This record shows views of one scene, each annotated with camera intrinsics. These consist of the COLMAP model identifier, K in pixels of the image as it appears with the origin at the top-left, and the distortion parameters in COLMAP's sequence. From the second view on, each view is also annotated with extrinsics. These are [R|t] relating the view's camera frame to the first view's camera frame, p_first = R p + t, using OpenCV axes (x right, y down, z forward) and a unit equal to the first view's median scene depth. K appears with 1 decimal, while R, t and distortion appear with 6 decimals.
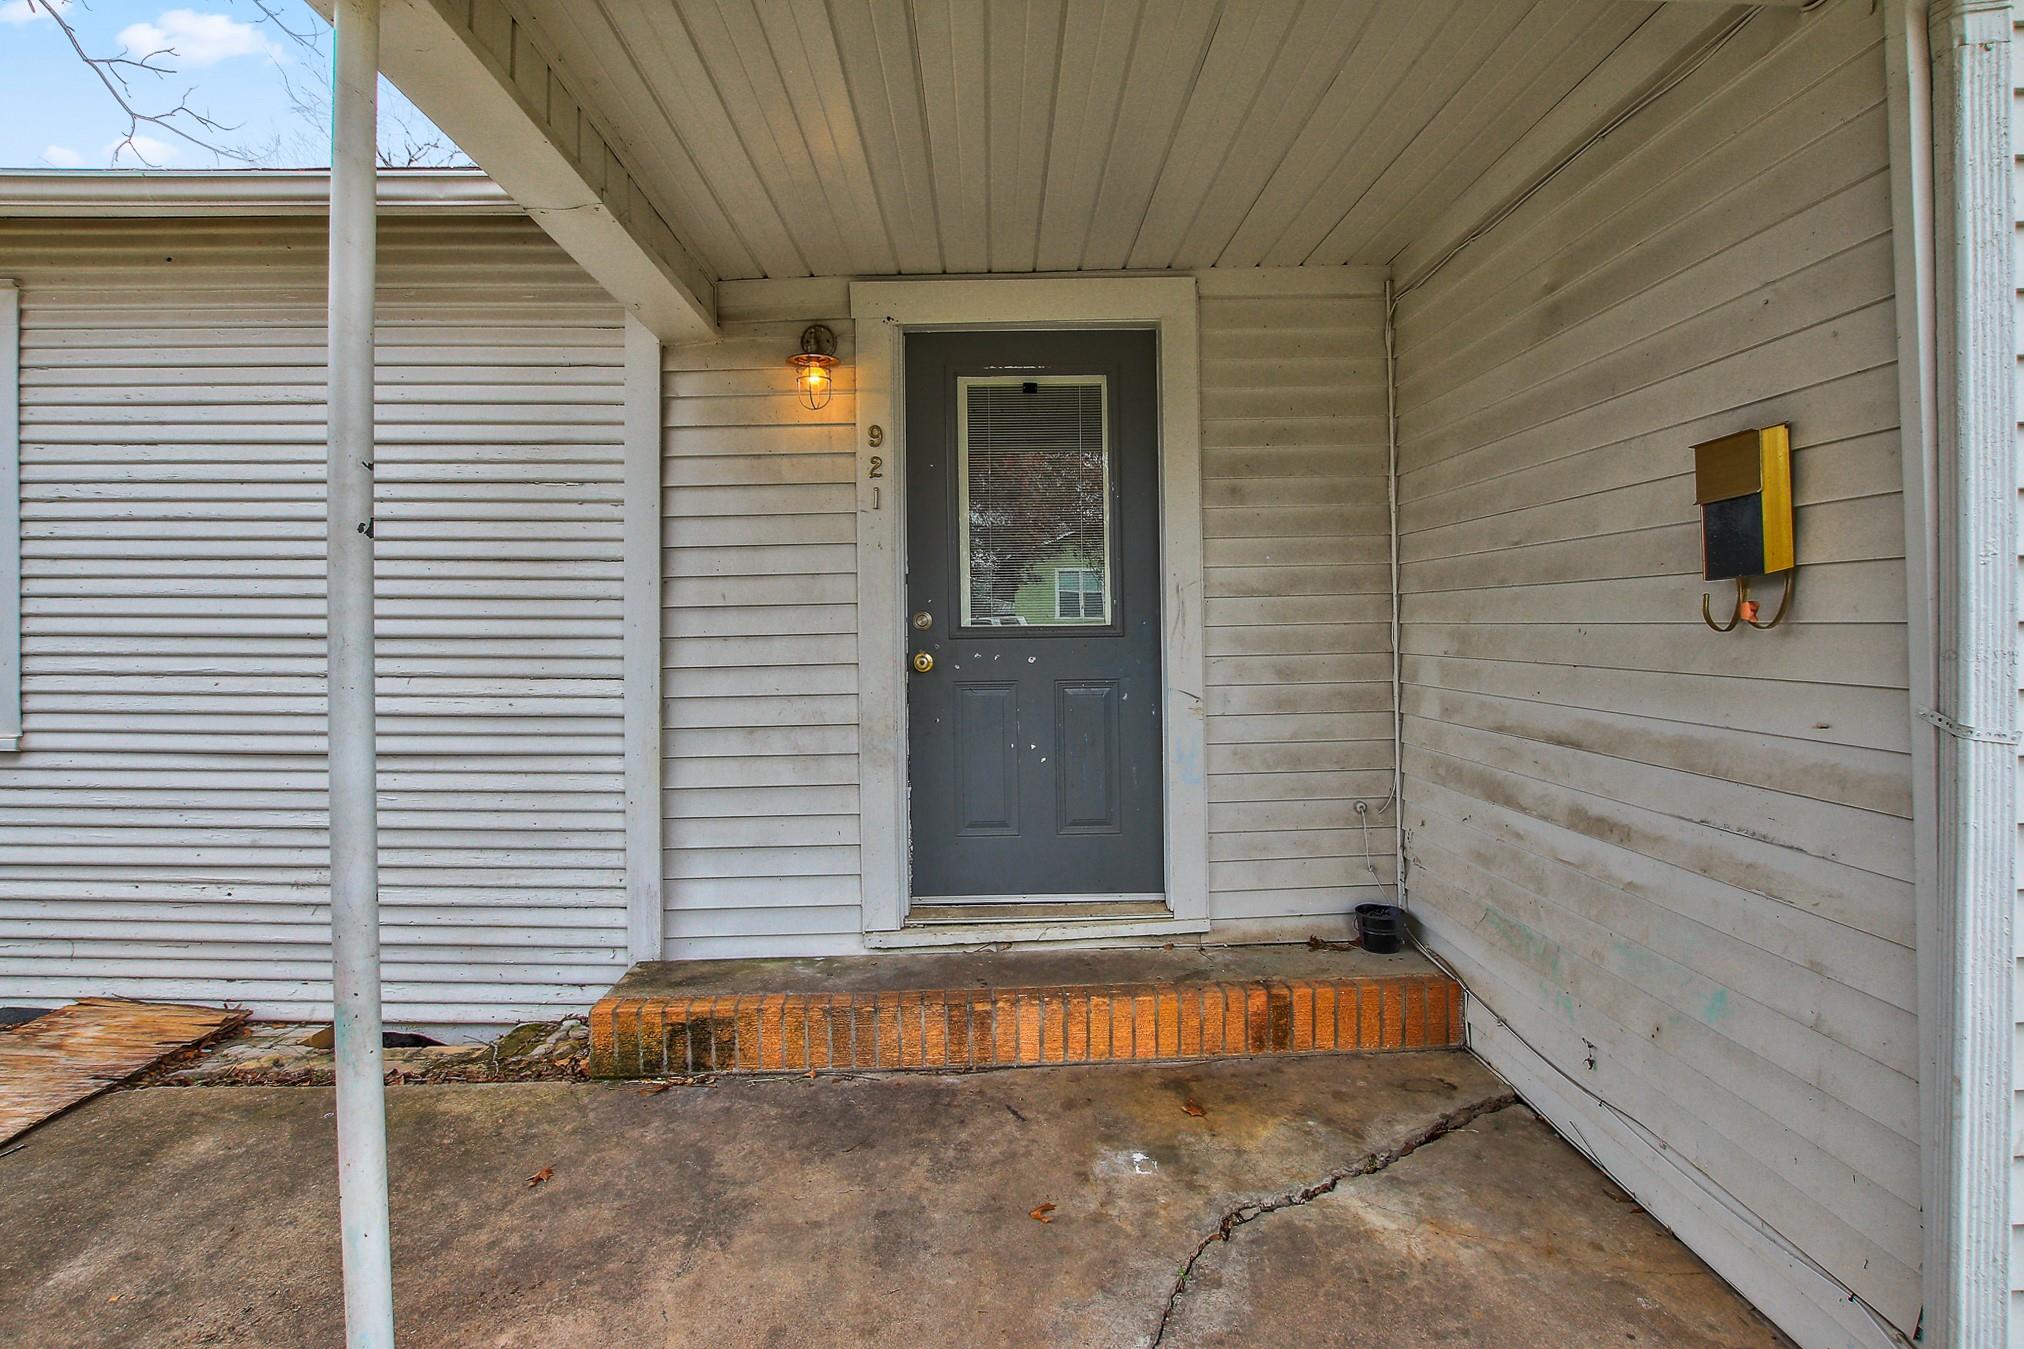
lens RADIAL K [[950.5, 0, 1059.3], [0, 950.5, 672.4], [0, 0, 1]] dist [-0.025420, 0.001883]
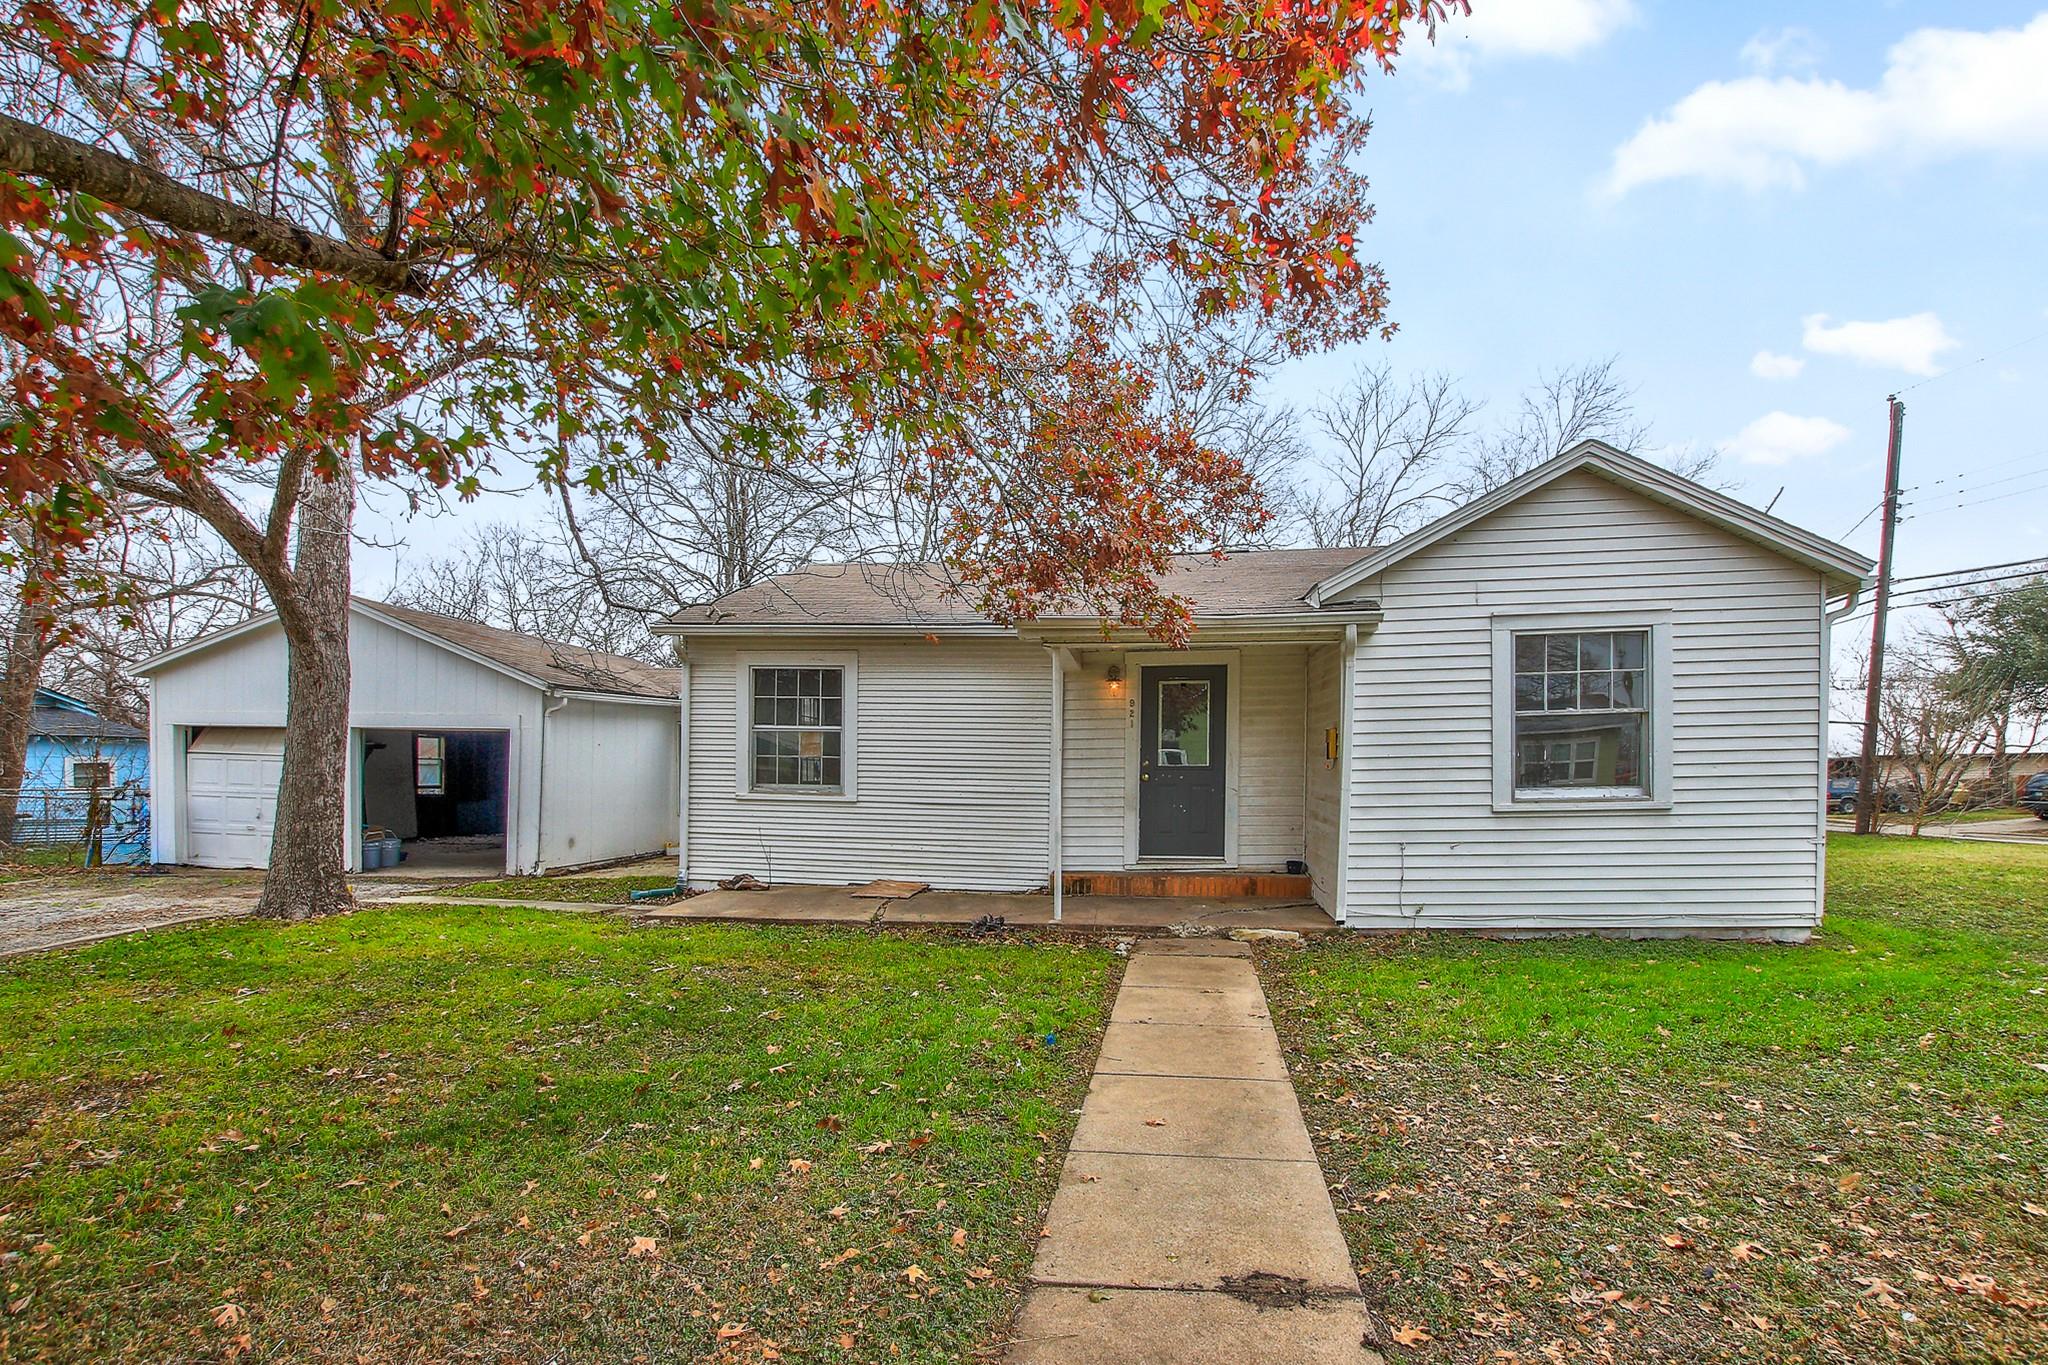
lens RADIAL K [[961.8, 0, 1105.5], [0, 961.8, 842.9], [0, 0, 1]] dist [-0.025420, 0.001883]
pose [[0.991836, 0.024038, -0.125232, 0.122035], [-0.019092, 0.998995, 0.040549, 0.077434], [0.126081, -0.037827, 0.991298, -2.103120]]
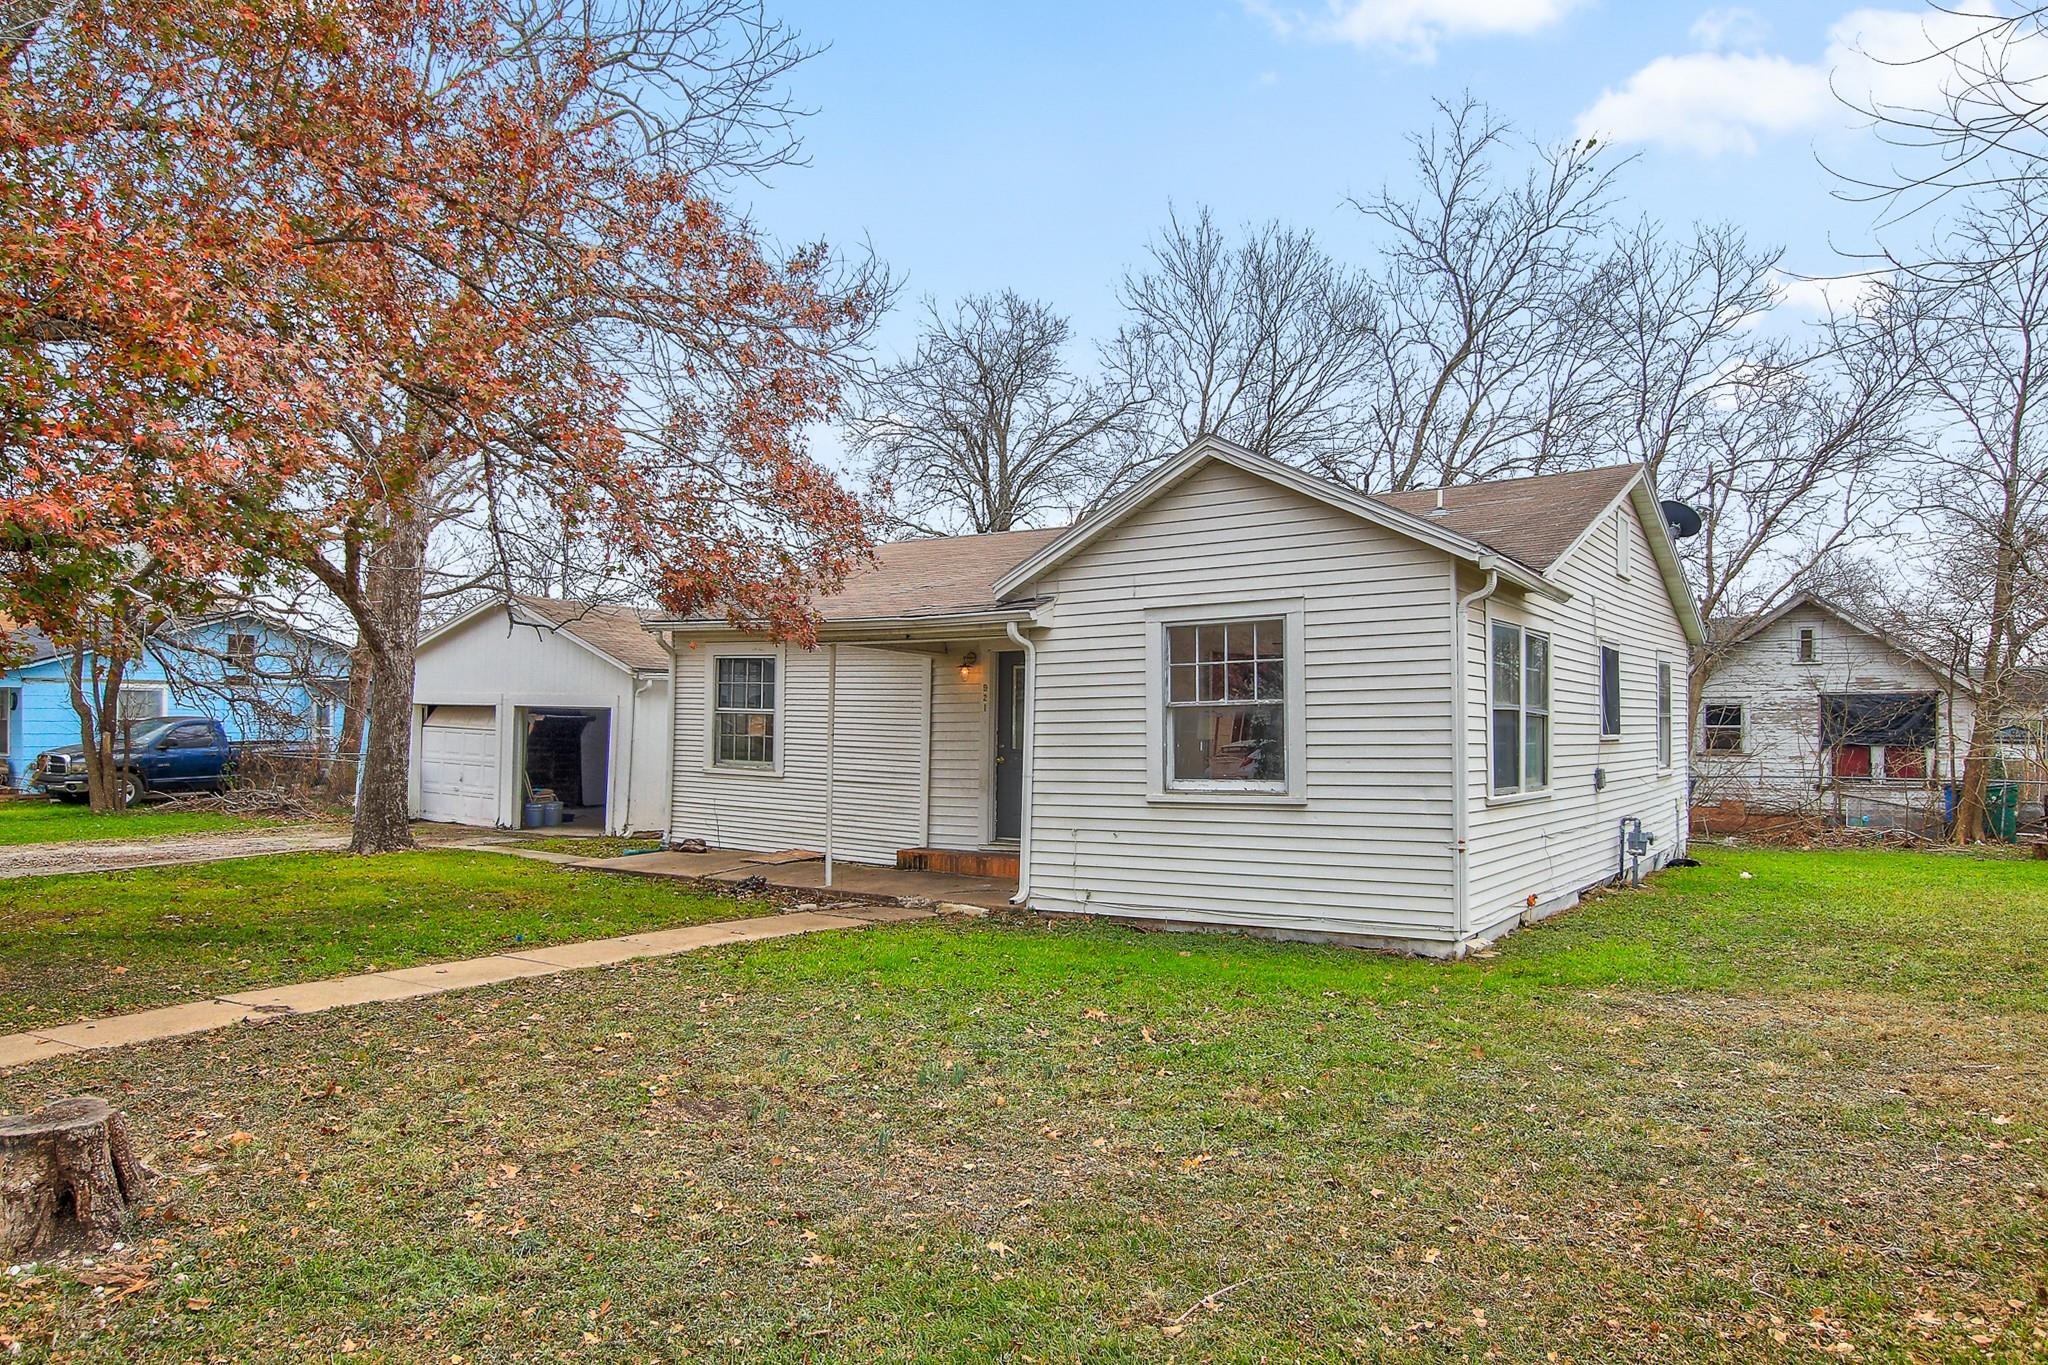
lens RADIAL K [[1318.6, 0, 1039.4], [0, 1318.6, 762.1], [0, 0, 1]] dist [0.030553, 0.000517]
pose [[0.825343, 0.033459, -0.563640, 2.411640], [-0.041058, 0.999156, -0.000809, -0.006374], [0.563137, 0.023810, 0.826020, -2.492271]]
